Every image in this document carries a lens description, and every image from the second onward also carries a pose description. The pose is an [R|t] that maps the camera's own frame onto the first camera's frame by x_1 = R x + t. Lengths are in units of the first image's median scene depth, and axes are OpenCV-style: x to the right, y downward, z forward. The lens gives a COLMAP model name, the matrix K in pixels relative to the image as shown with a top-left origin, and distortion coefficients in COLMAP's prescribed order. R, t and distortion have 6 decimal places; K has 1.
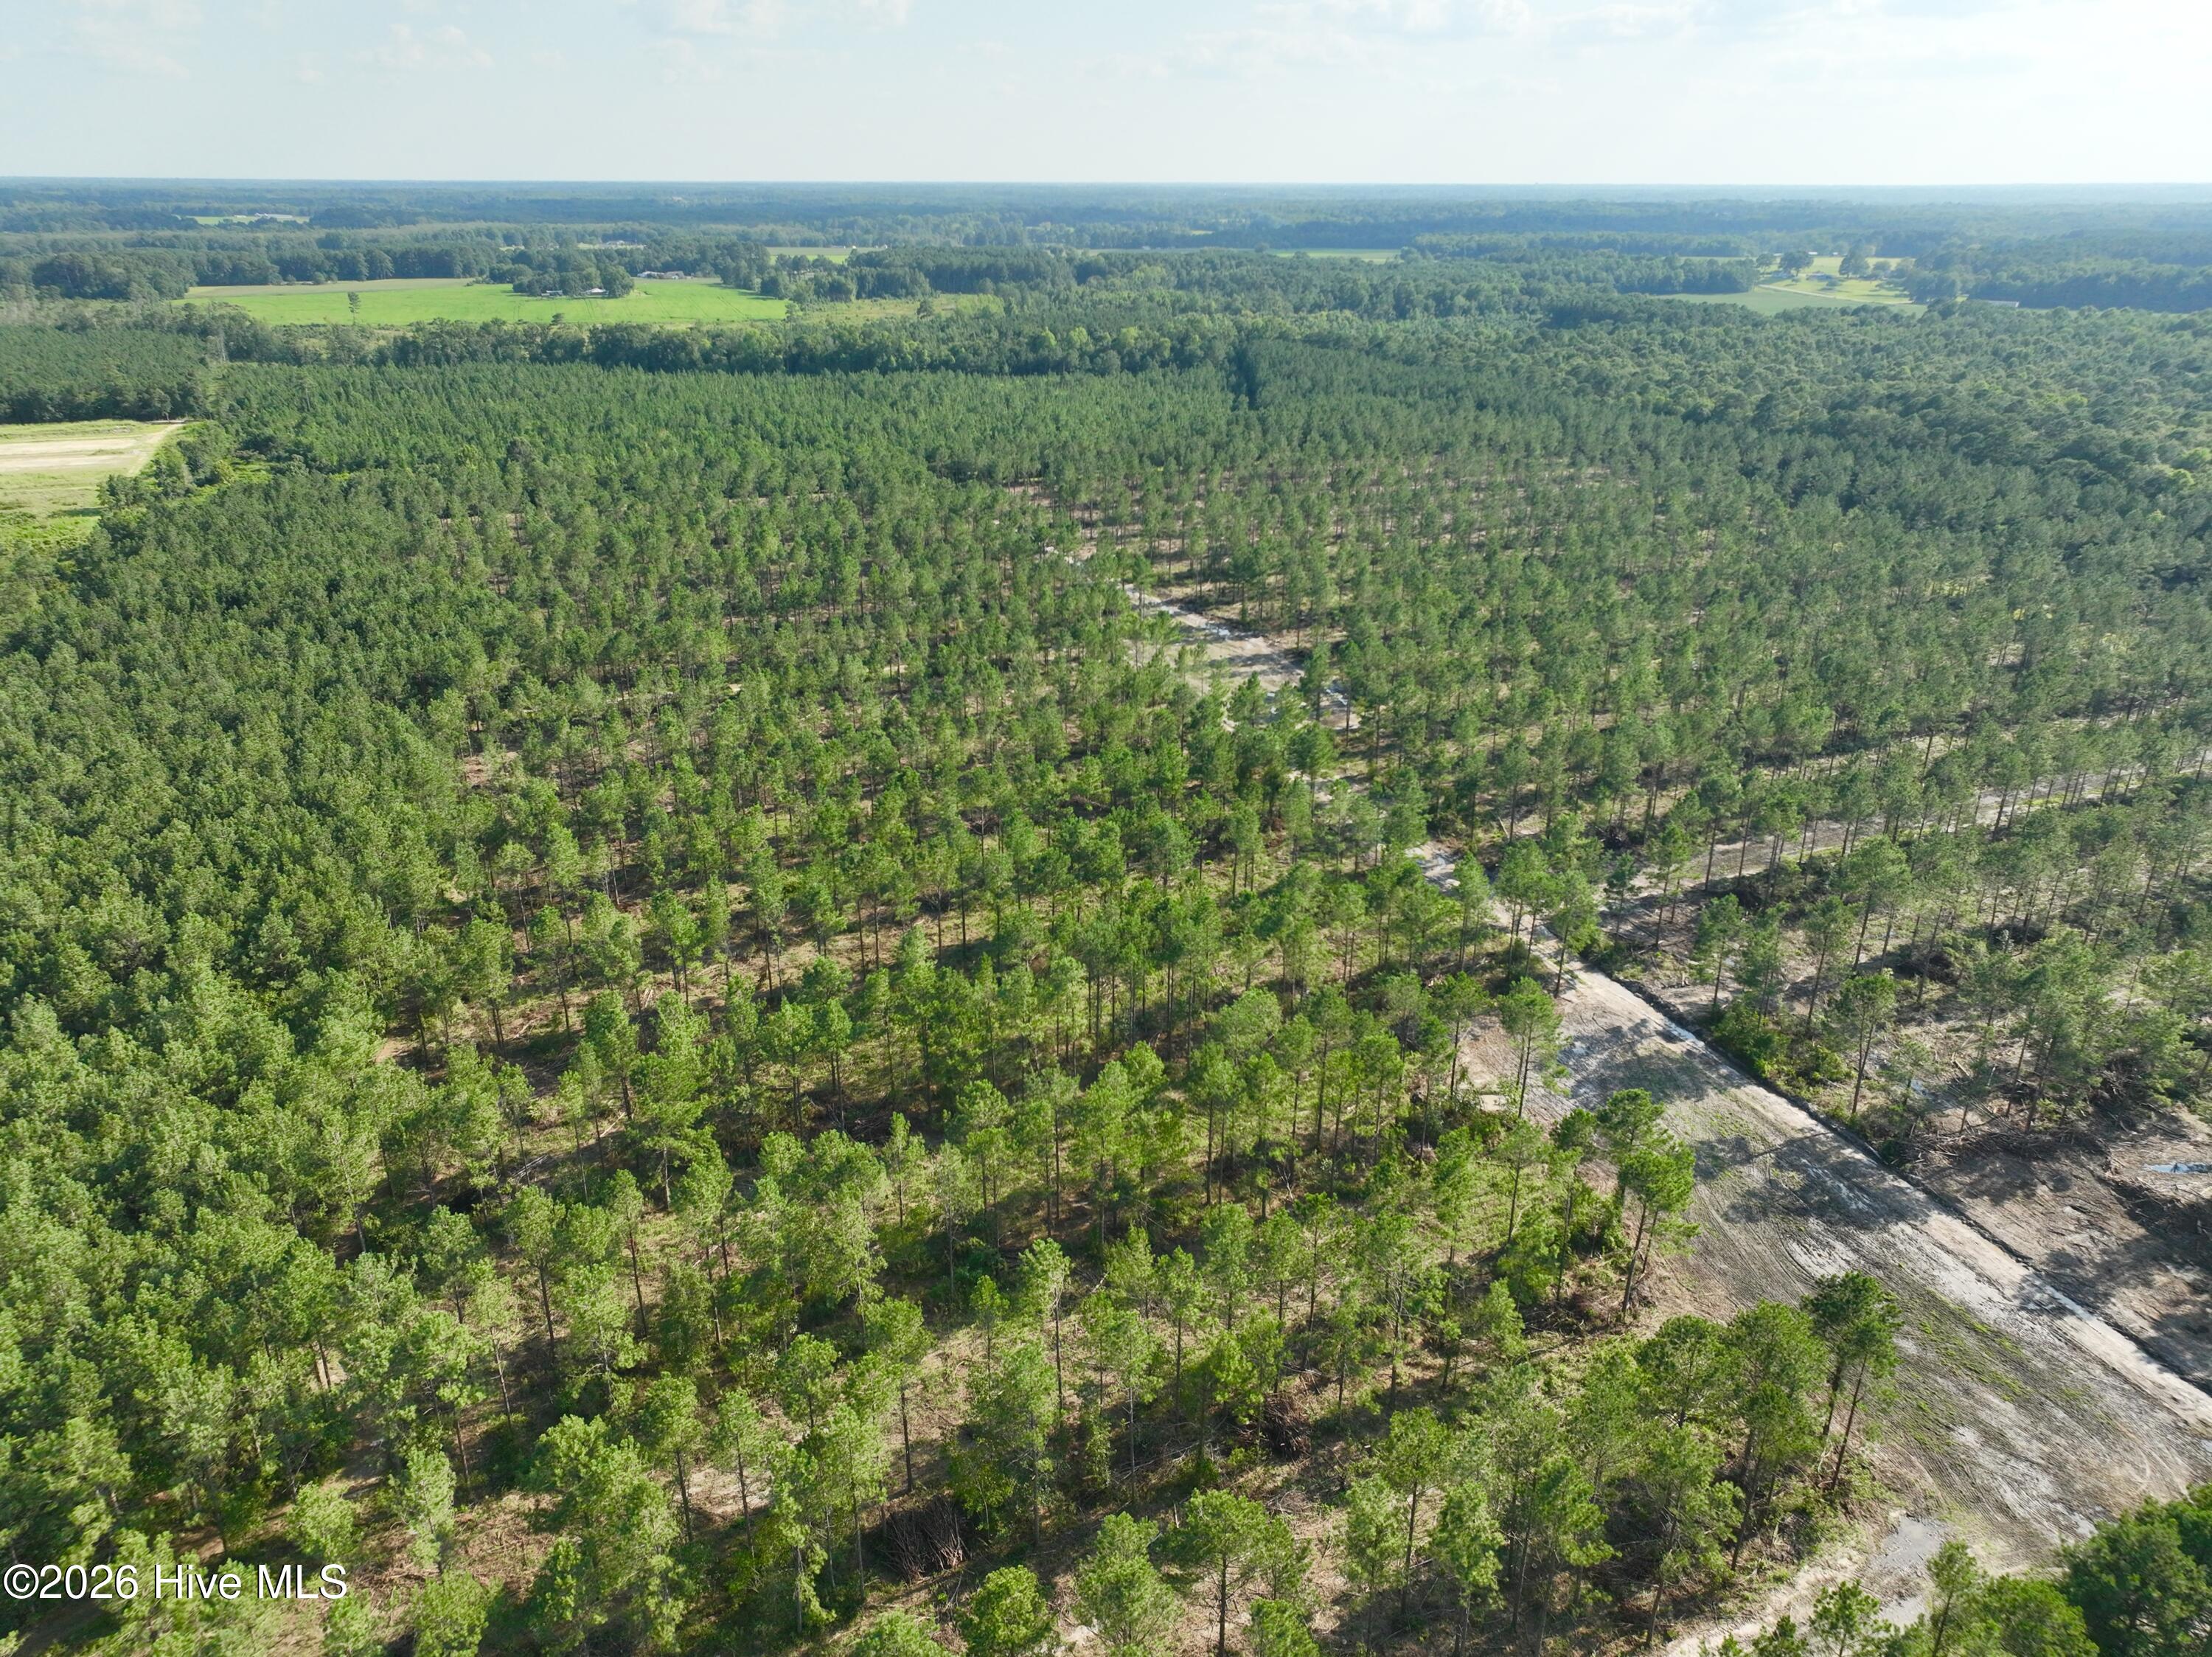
lens RADIAL K [[1572.8, 0, 1099.3], [0, 1572.8, 828.3], [0, 0, 1]] dist [-0.005031, 0.022072]
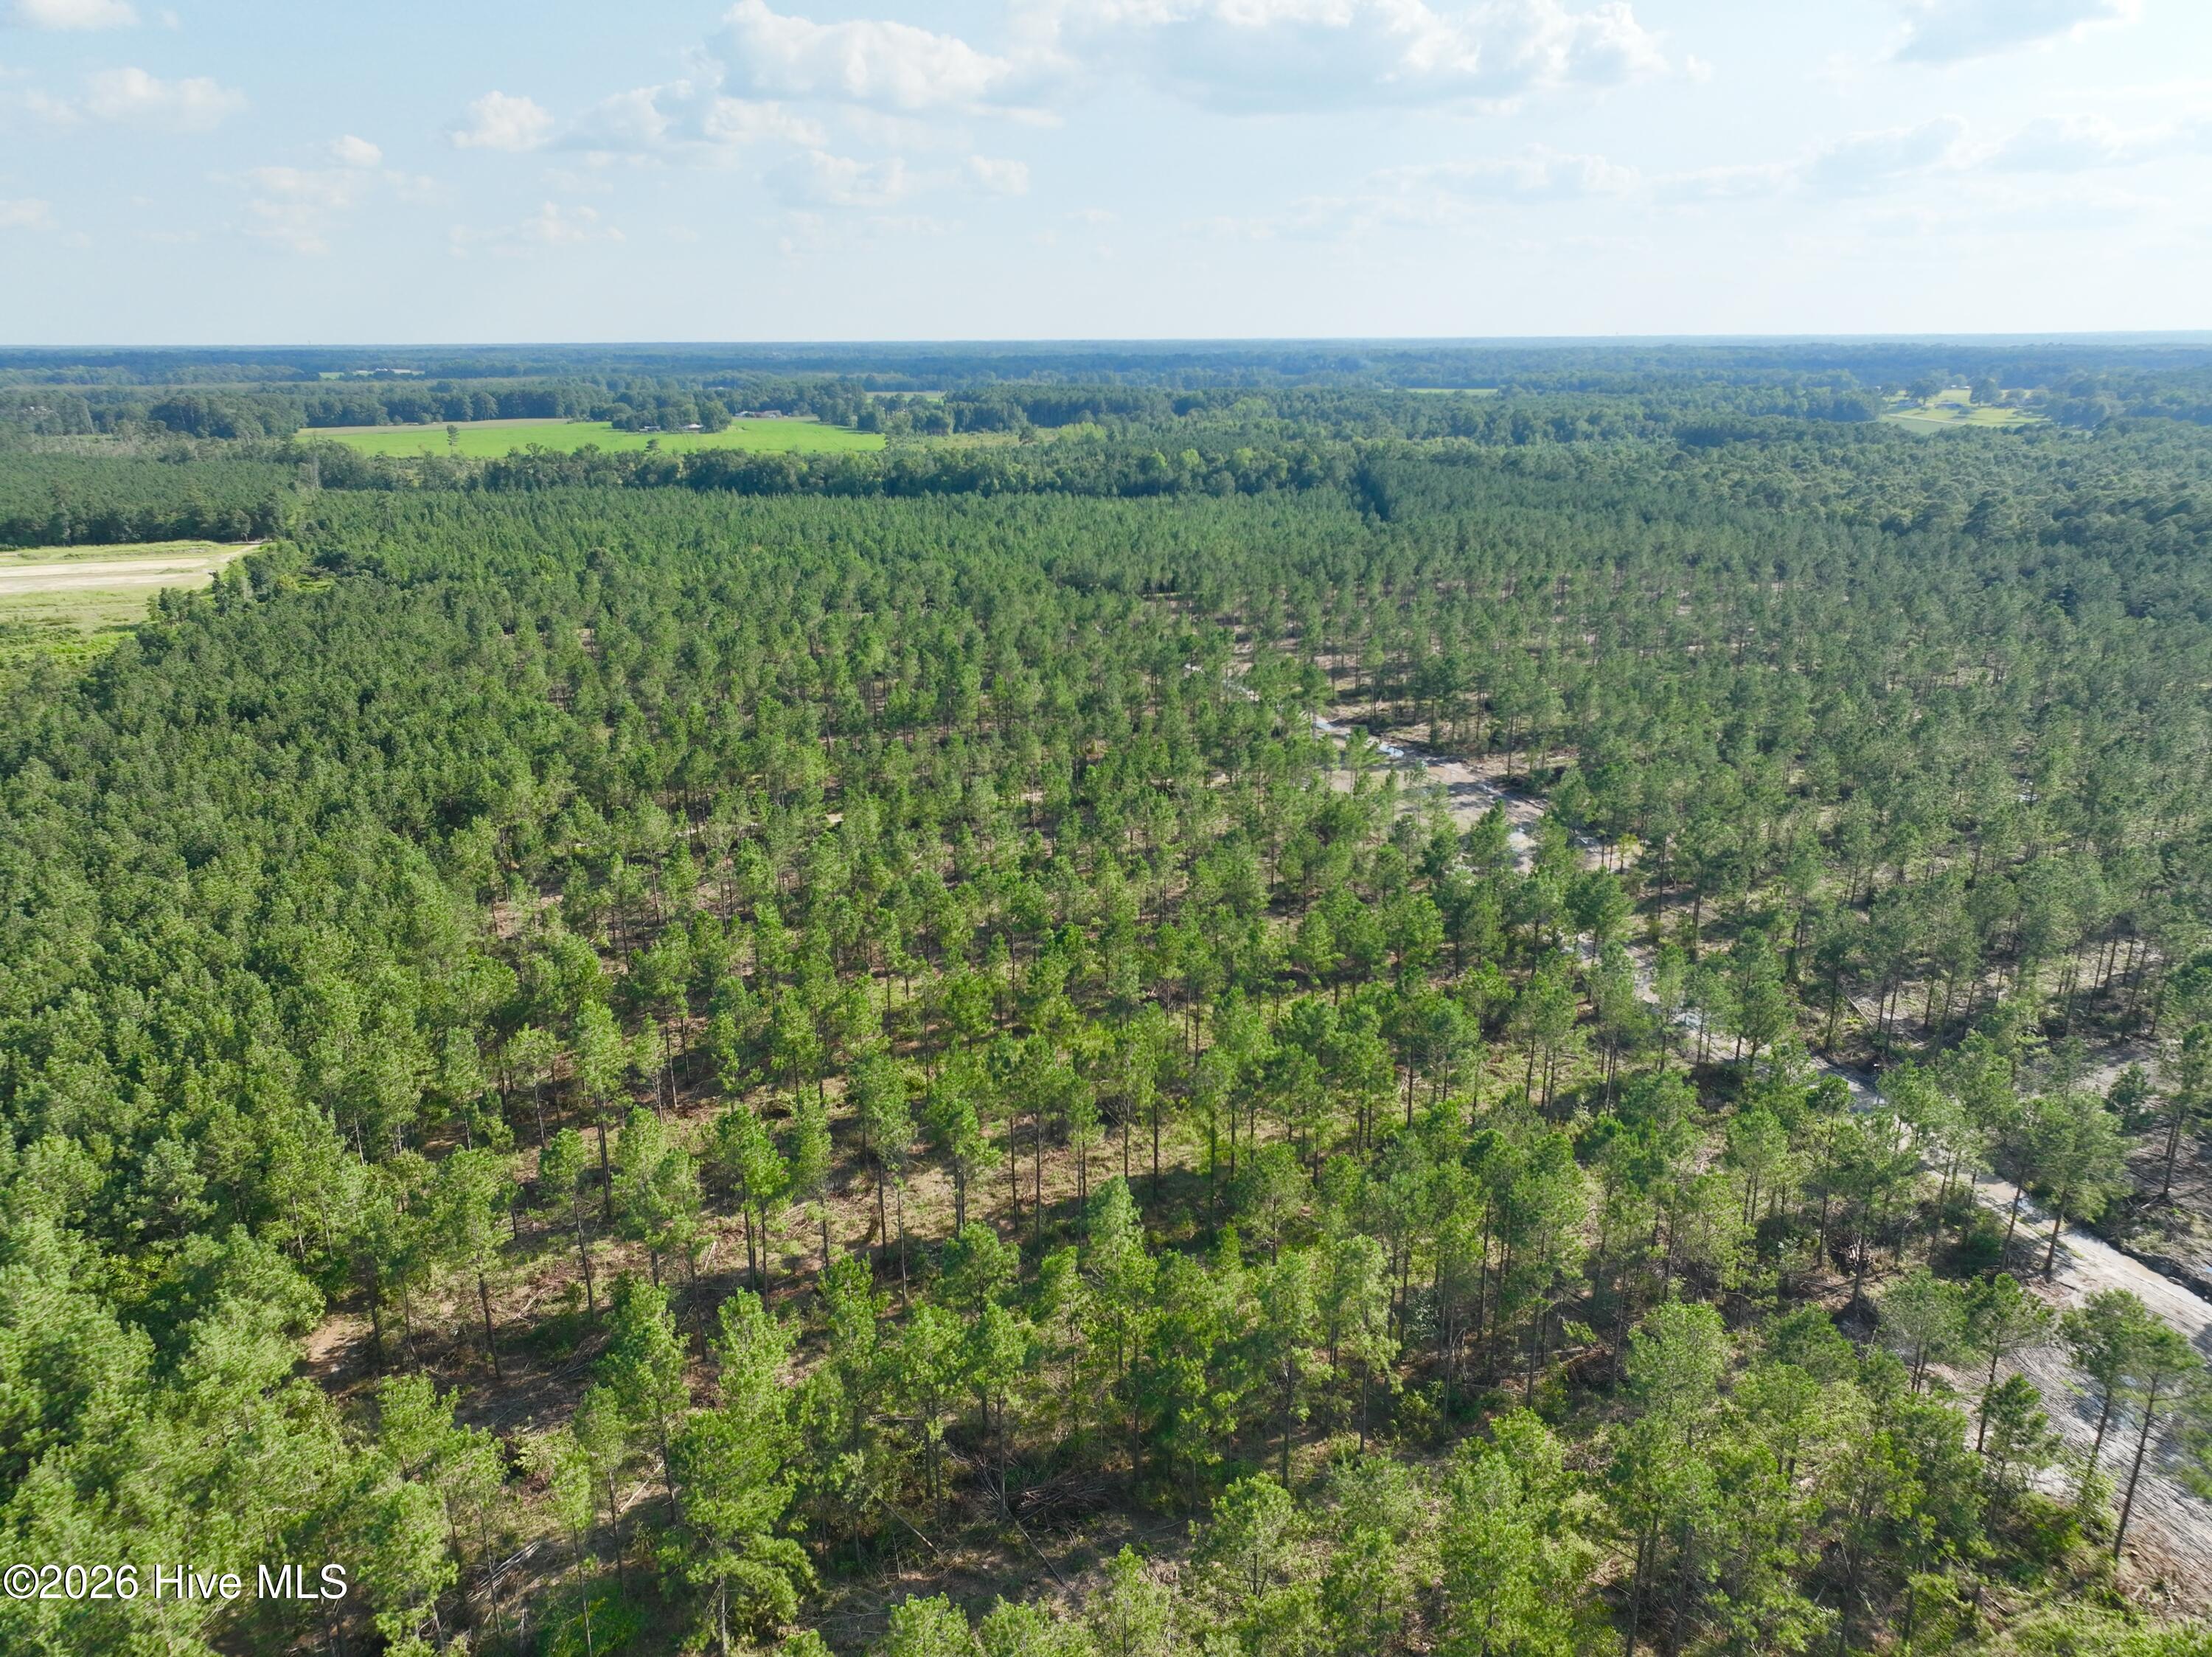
lens RADIAL K [[1572.8, 0, 1105.2], [0, 1572.8, 826.0], [0, 0, 1]] dist [-0.005031, 0.022072]
pose [[0.998909, 0.006257, -0.046284, -0.058133], [-0.010389, 0.995925, -0.089587, -0.014992], [0.045534, 0.089970, 0.994903, 0.213804]]
